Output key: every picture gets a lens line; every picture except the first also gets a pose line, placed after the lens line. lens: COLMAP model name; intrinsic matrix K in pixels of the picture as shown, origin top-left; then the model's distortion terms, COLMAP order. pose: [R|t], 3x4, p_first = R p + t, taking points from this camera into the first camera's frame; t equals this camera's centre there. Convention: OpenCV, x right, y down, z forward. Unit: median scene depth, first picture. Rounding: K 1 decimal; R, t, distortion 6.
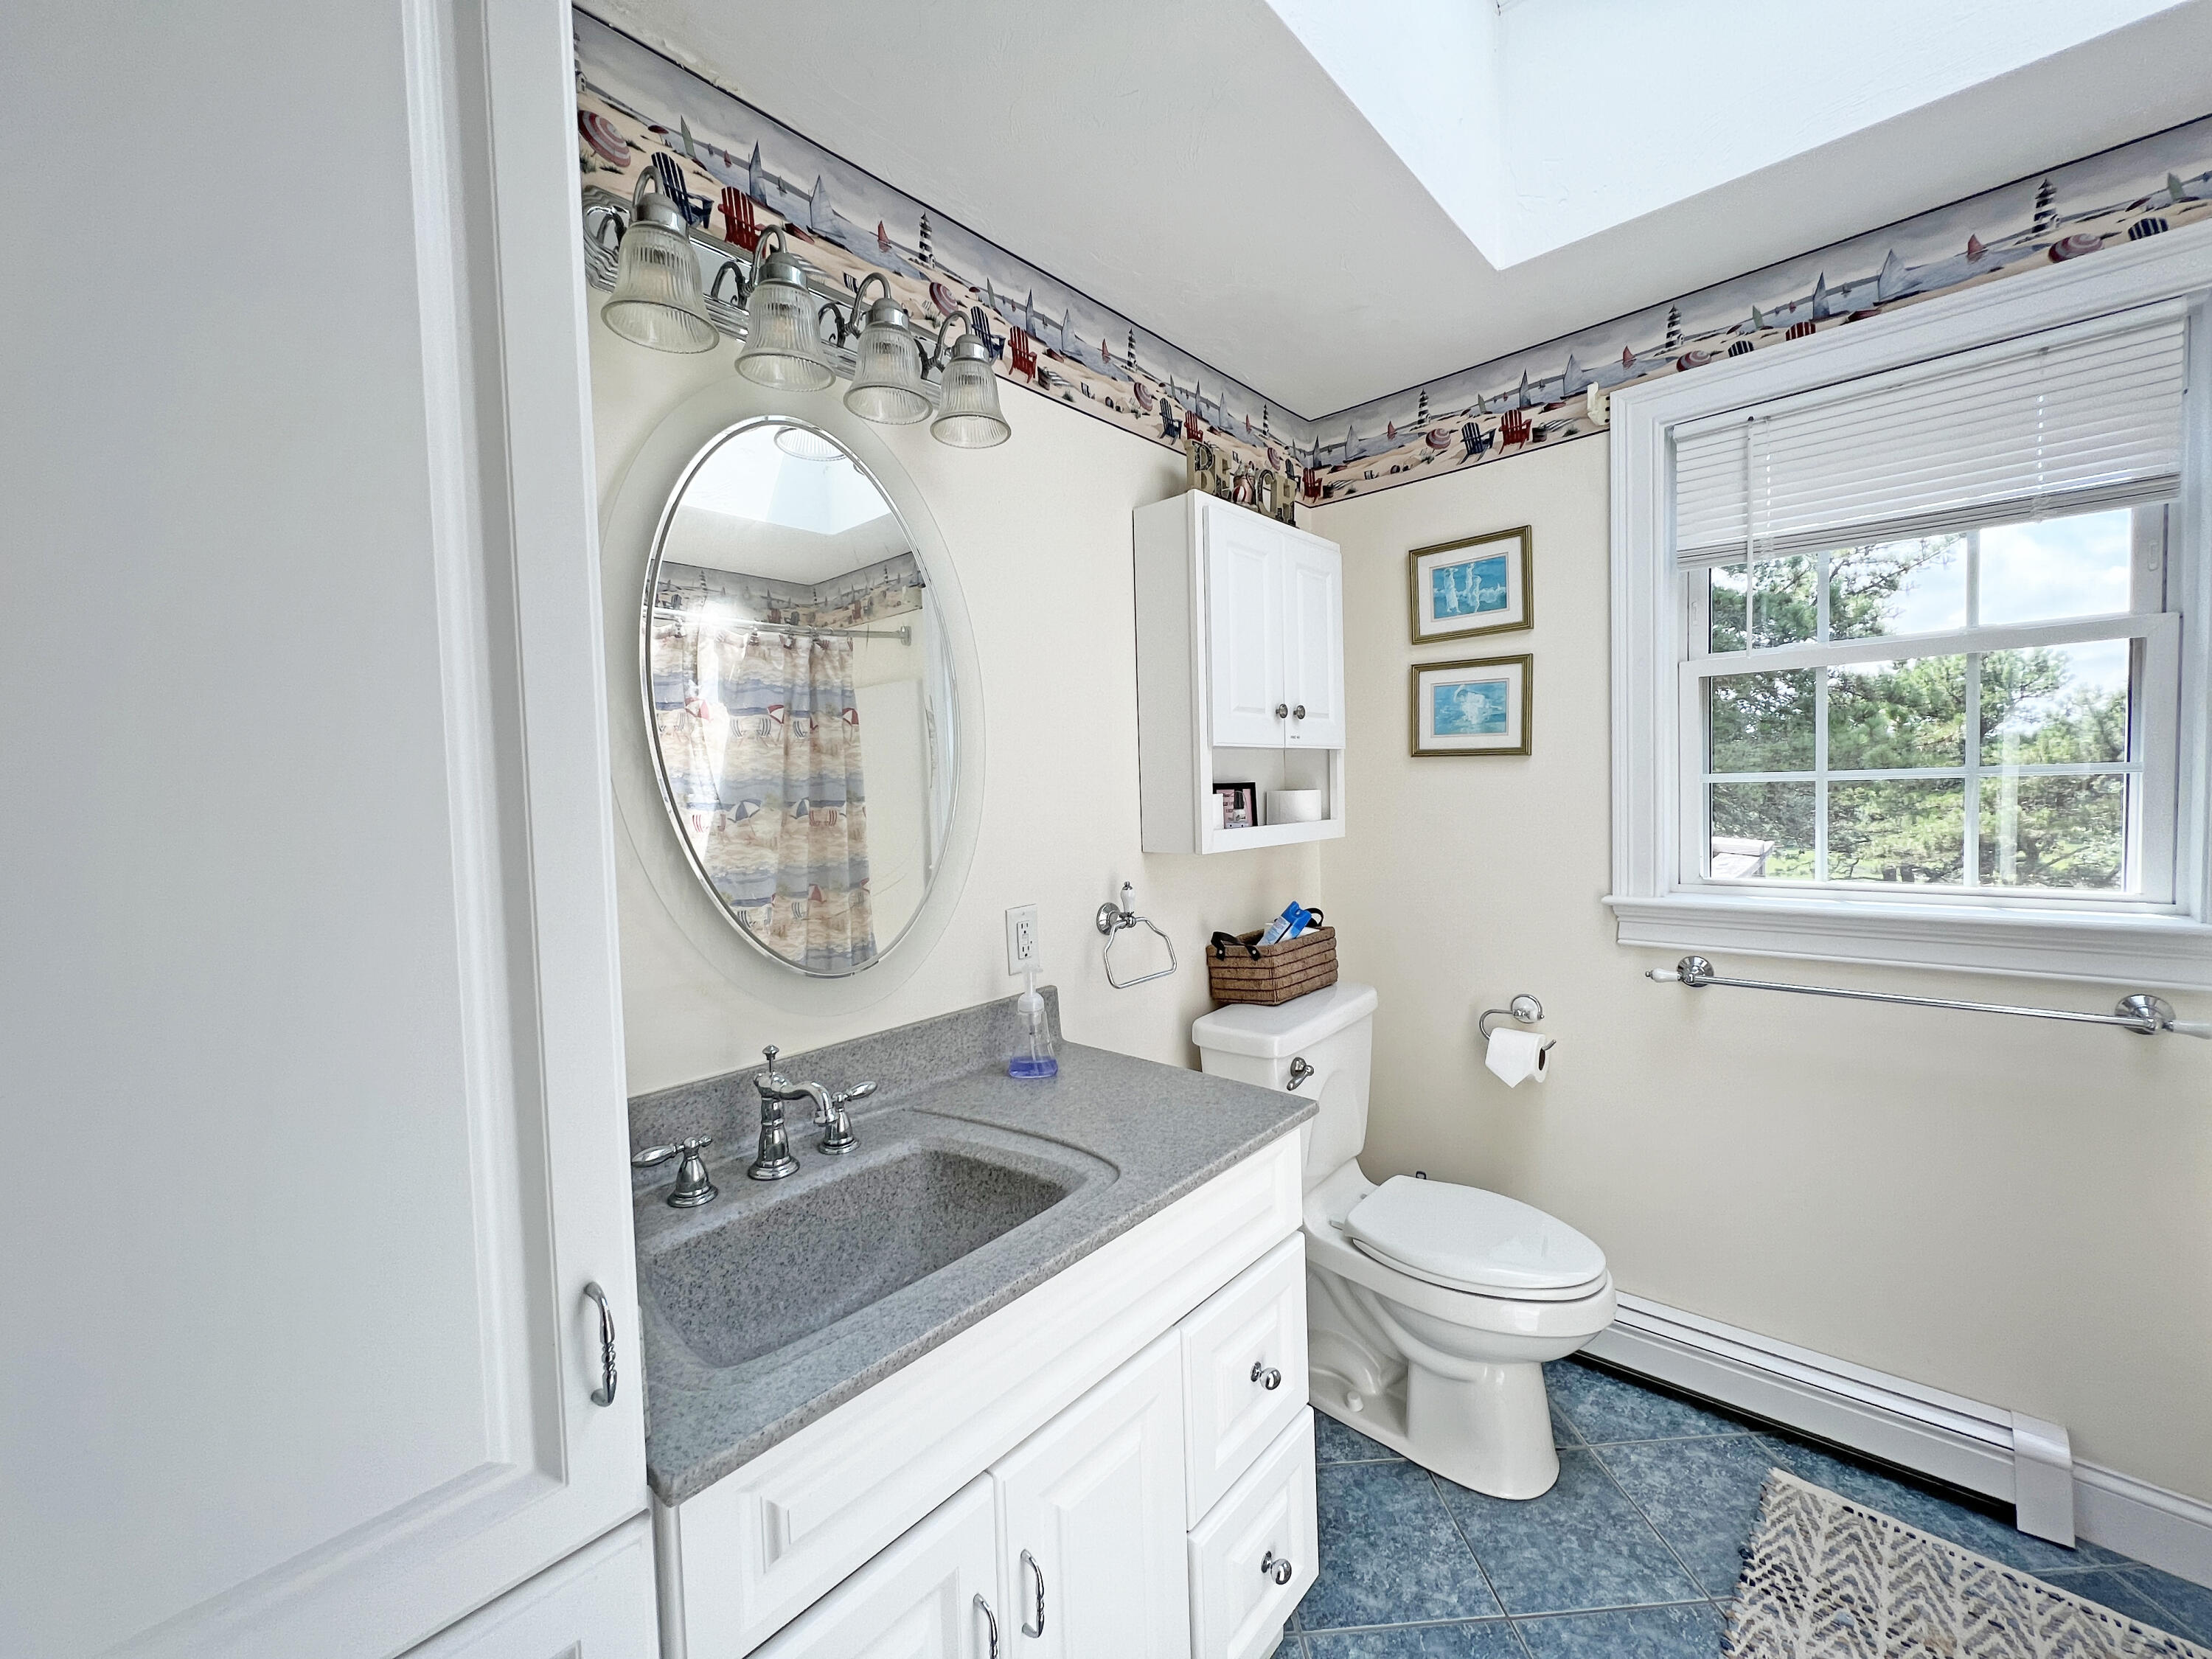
lens RADIAL K [[882.1, 0, 1099.8], [0, 882.1, 827.6], [0, 0, 1]] dist [-0.002303, -0.000052]
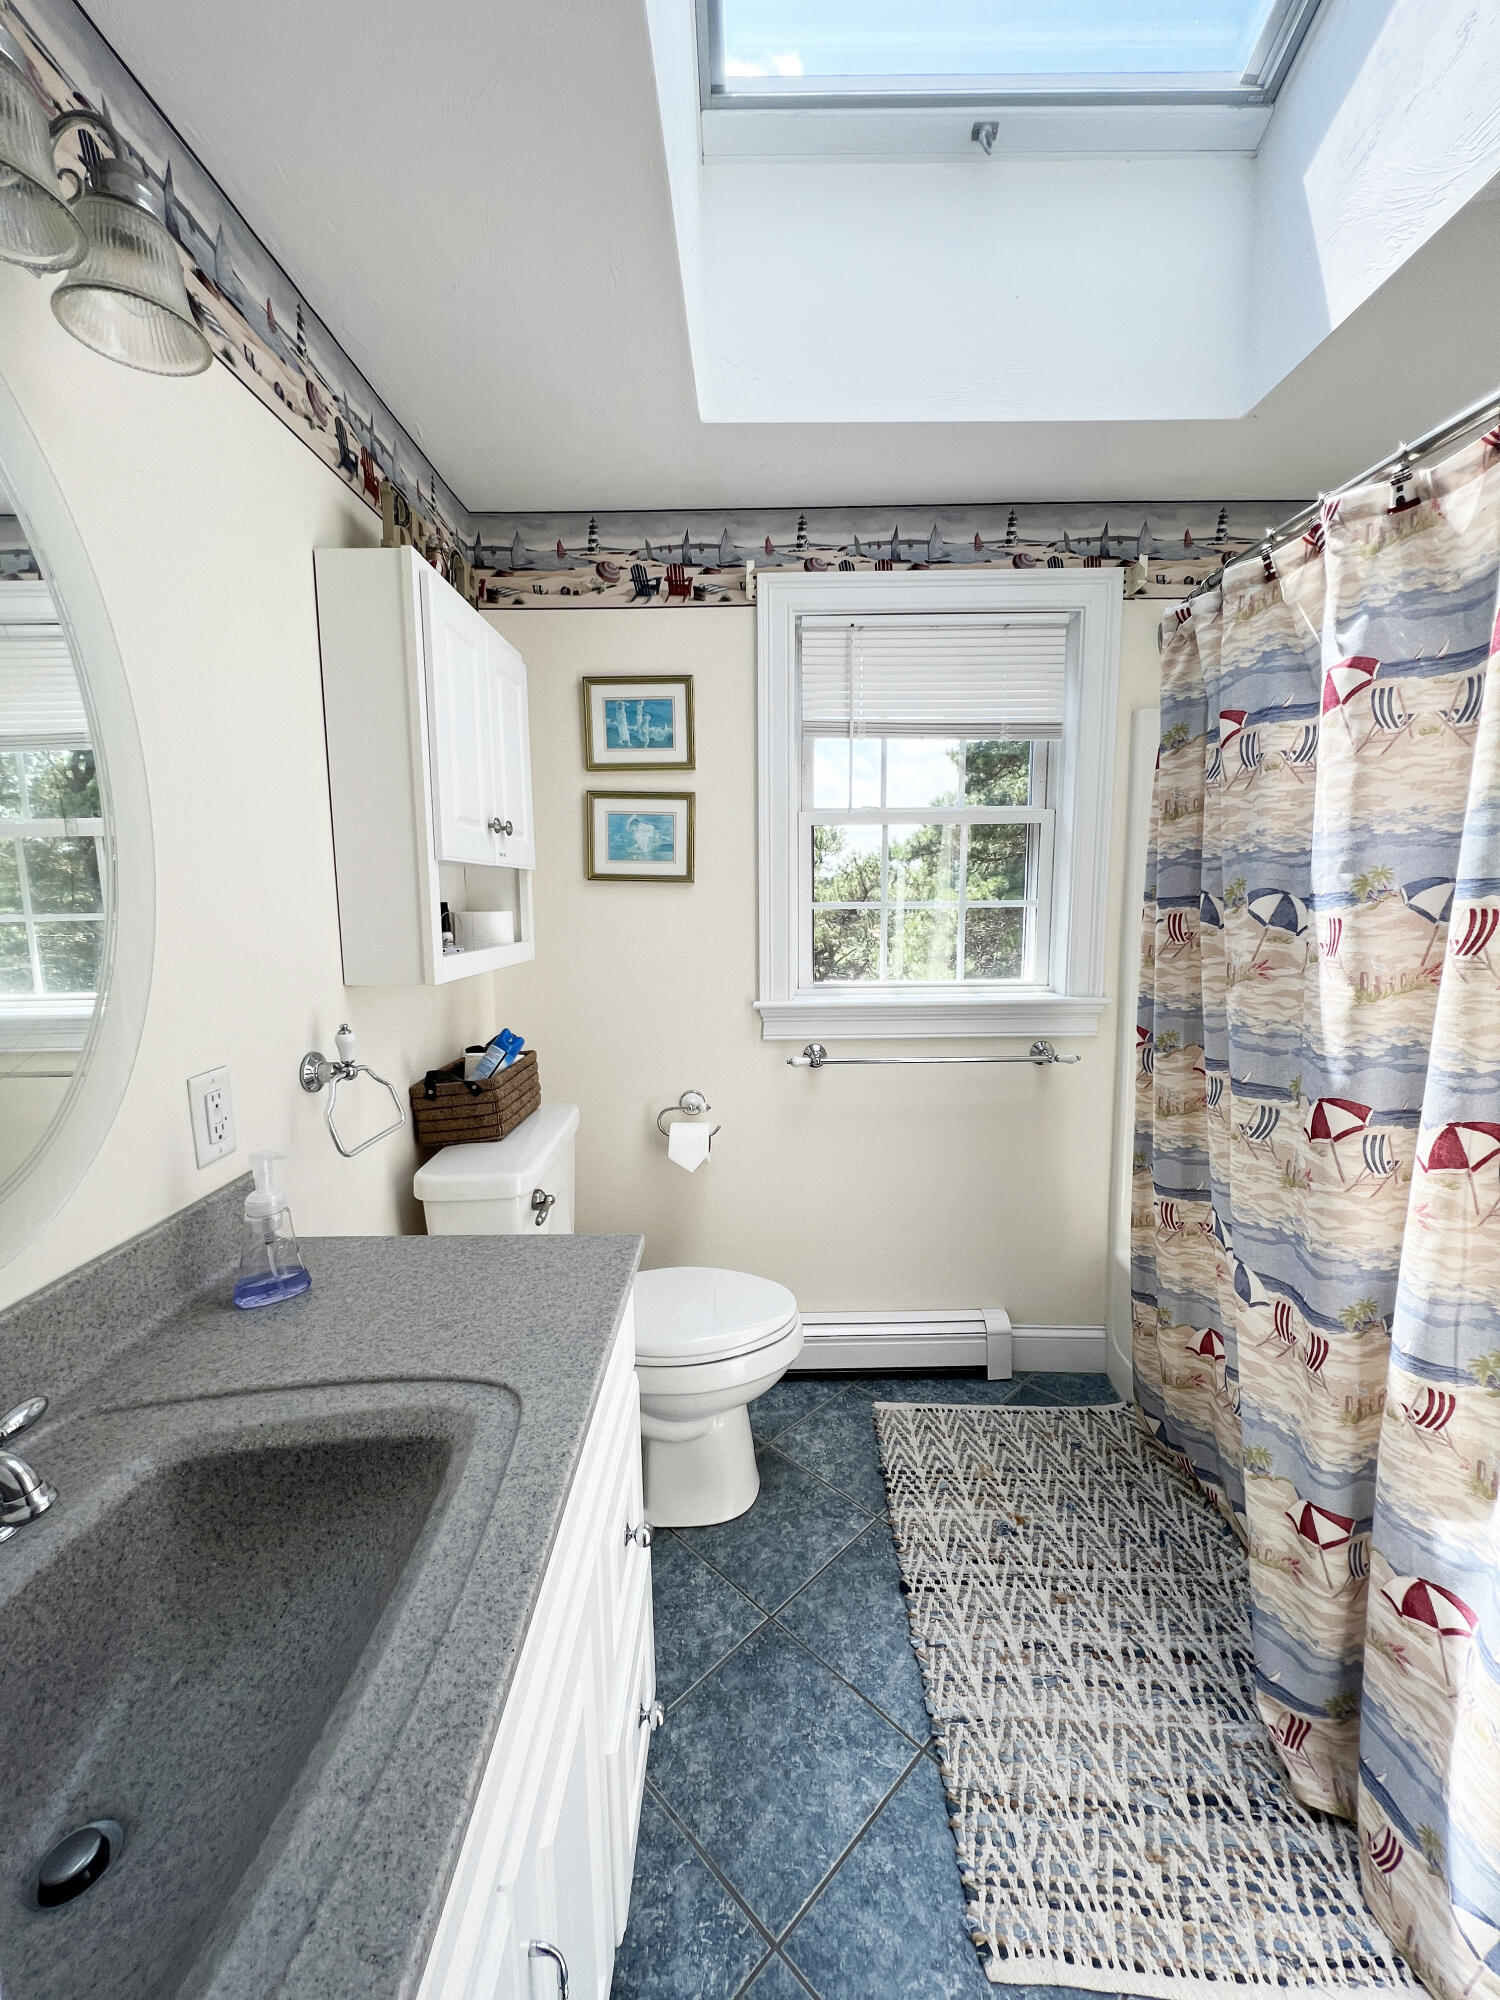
lens RADIAL K [[797.6, 0, 754.0], [0, 797.6, 995.4], [0, 0, 1]] dist [-0.002303, -0.000052]
pose [[0.741642, -0.060664, 0.668047, -0.169981], [0.017665, 0.997323, 0.070954, -0.009284], [-0.670563, -0.040822, 0.740728, 0.201511]]
